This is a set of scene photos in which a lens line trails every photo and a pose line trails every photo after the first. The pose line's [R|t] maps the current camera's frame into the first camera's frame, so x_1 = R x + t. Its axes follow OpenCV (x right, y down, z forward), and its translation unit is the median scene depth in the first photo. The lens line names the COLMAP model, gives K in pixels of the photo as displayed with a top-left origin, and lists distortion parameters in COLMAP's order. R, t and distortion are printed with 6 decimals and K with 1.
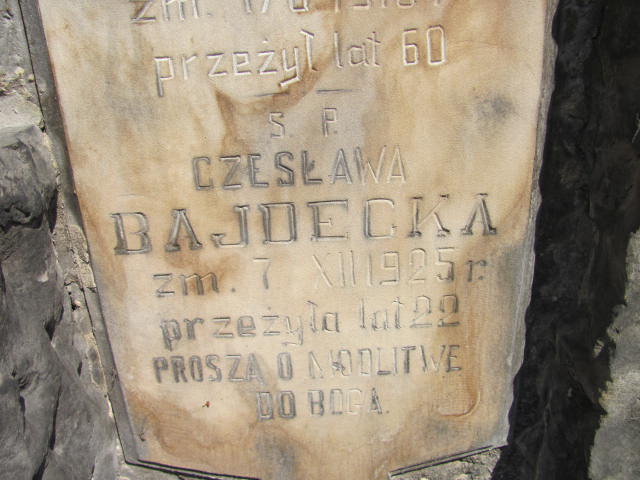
lens RADIAL K [[666.4, 0, 311.7], [0, 666.4, 236.2], [0, 0, 1]] dist [-0.221457, 0.258843]
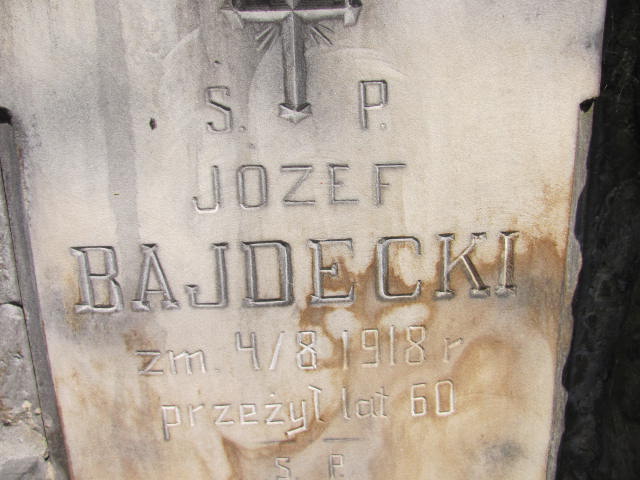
lens RADIAL K [[666.4, 0, 311.7], [0, 666.4, 236.2], [0, 0, 1]] dist [-0.221457, 0.258843]
pose [[0.999647, 0.018741, -0.018855, 0.002545], [-0.021786, 0.983969, -0.177006, -0.351367], [0.015235, 0.177355, 0.984029, -0.024641]]
